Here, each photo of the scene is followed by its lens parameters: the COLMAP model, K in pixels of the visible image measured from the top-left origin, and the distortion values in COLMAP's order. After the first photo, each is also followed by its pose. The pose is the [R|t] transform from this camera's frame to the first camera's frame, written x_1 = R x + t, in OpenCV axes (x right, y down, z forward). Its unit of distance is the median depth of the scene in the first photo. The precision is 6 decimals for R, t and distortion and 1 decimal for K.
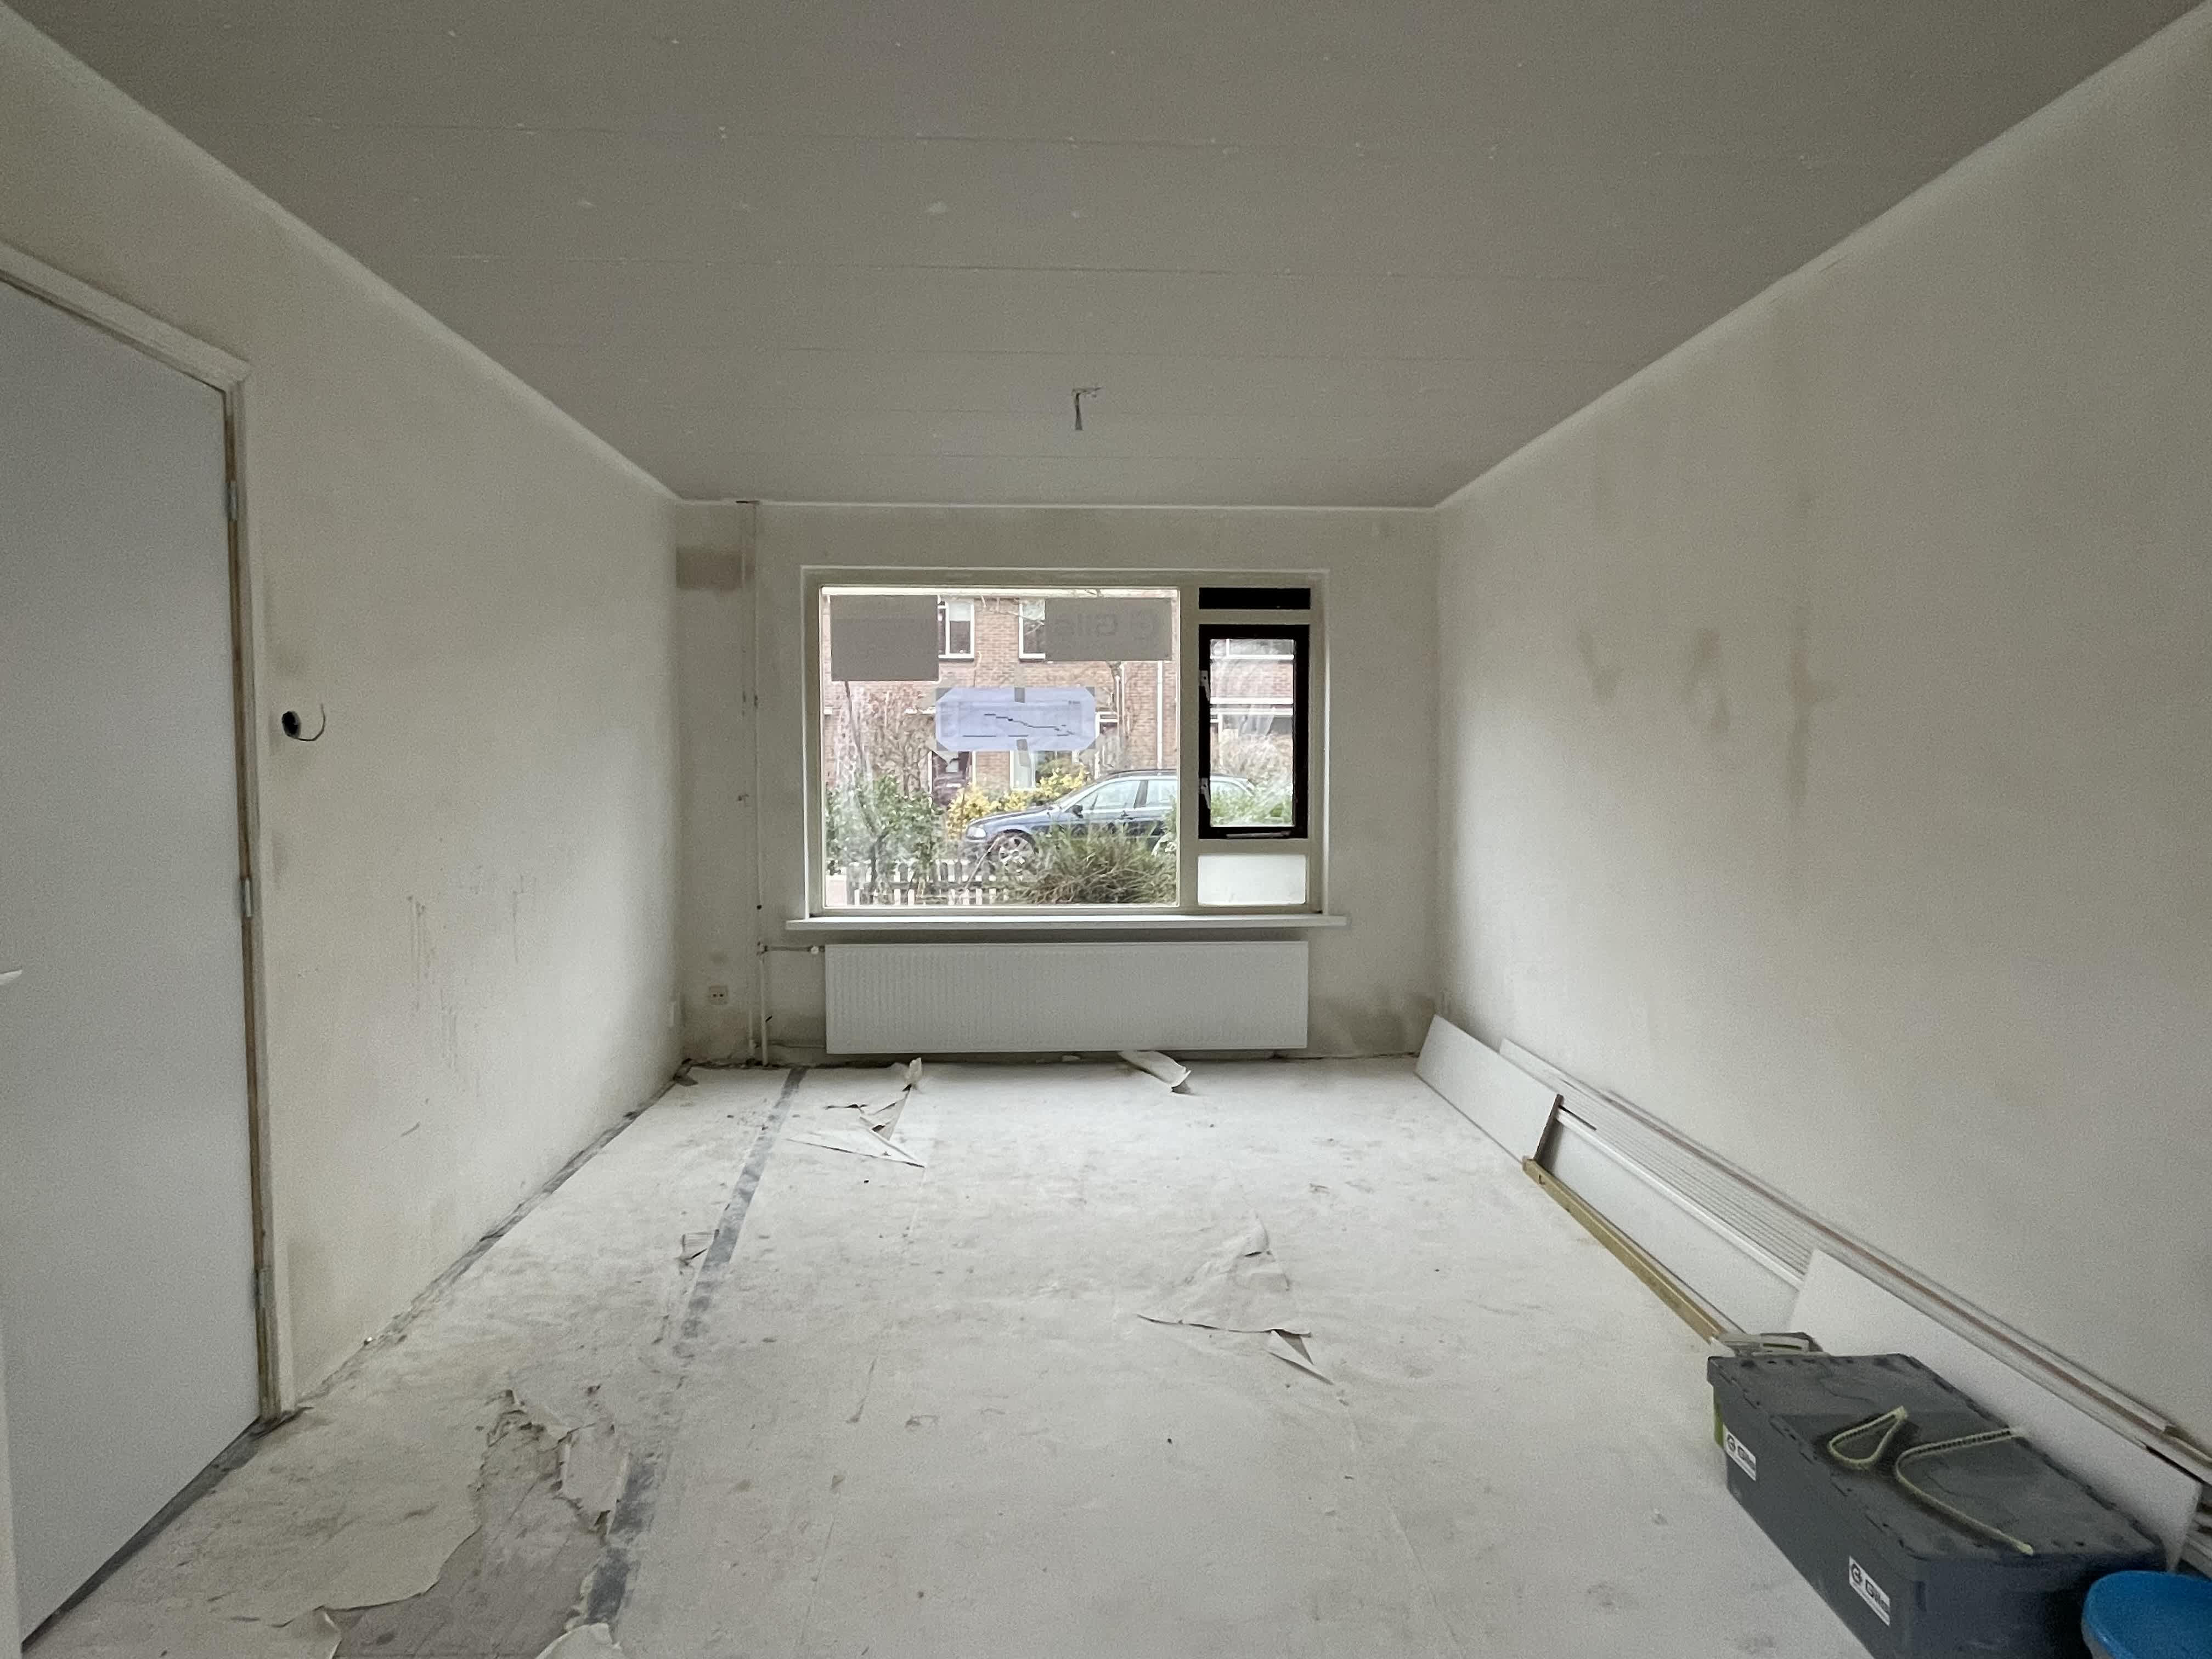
lens RADIAL K [[1226.3, 0, 1106.0], [0, 1226.3, 829.5], [0, 0, 1]] dist [-0.000479, 0.000175]
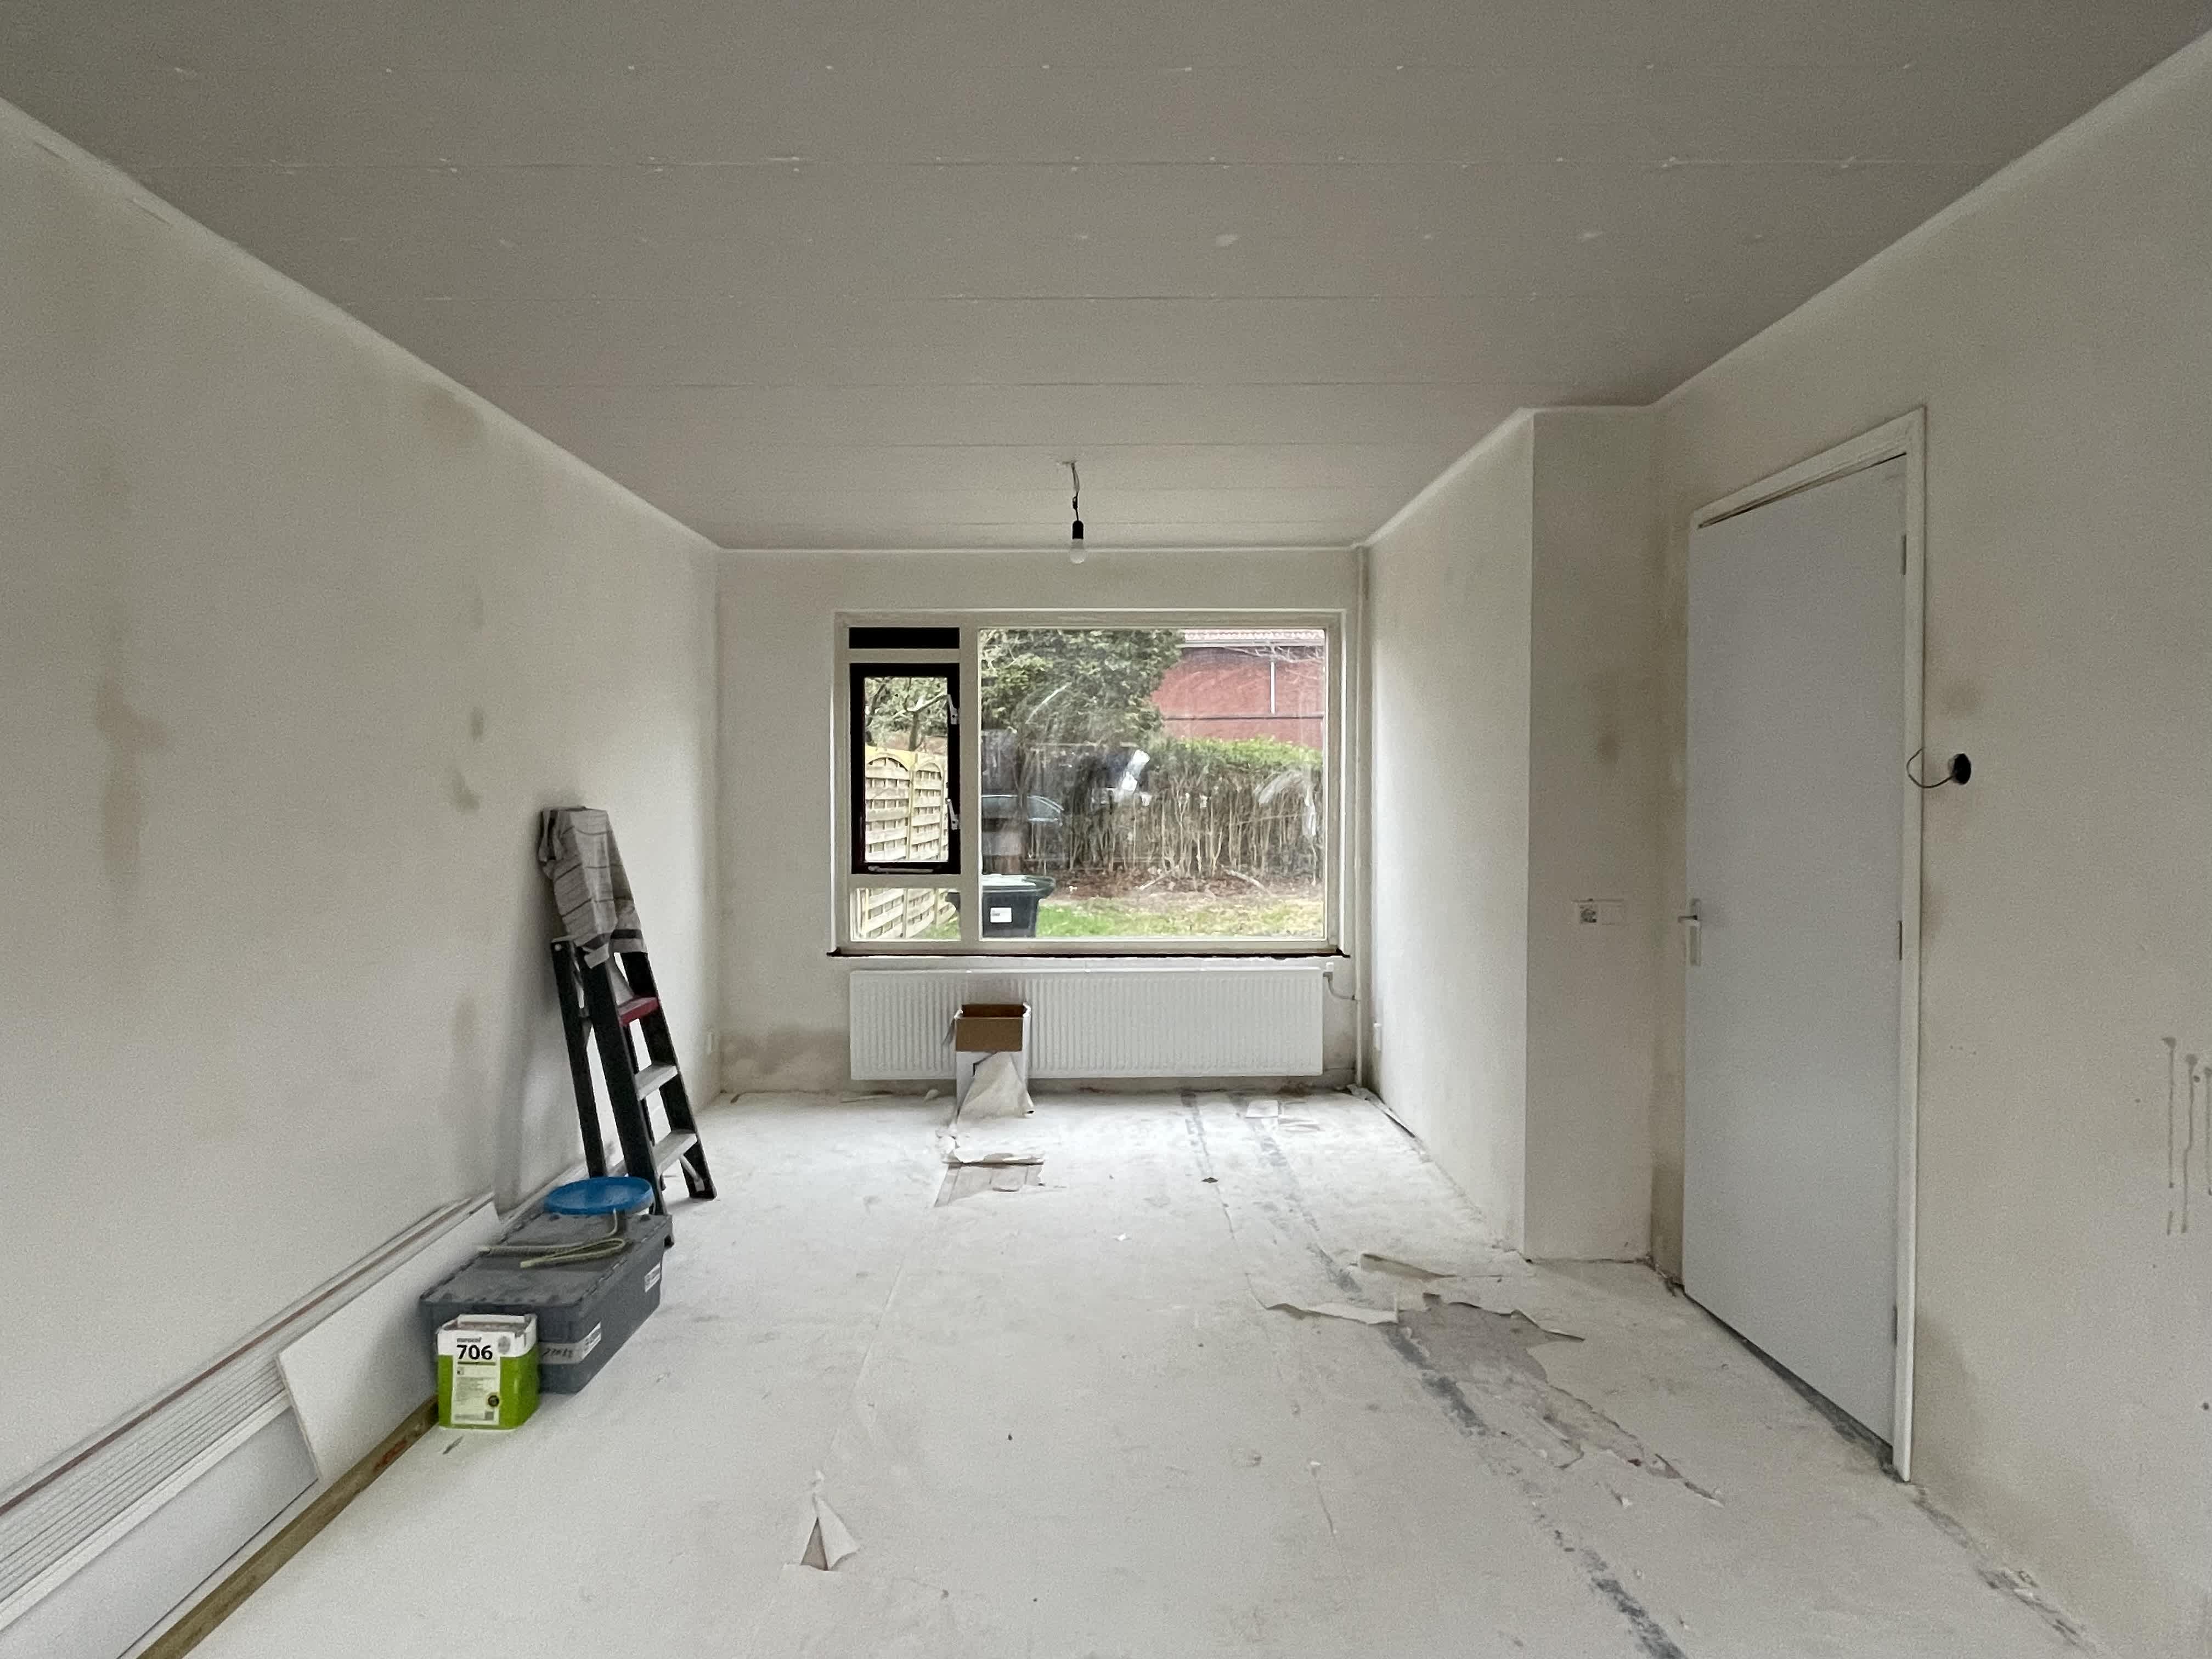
lens RADIAL K [[1226.3, 0, 1106.0], [0, 1226.3, 829.5], [0, 0, 1]] dist [-0.000479, 0.000175]
pose [[-0.999332, 0.004050, 0.036332, -0.081584], [0.007496, 0.995427, 0.095236, -0.153308], [-0.035780, 0.095445, -0.994791, 2.227567]]
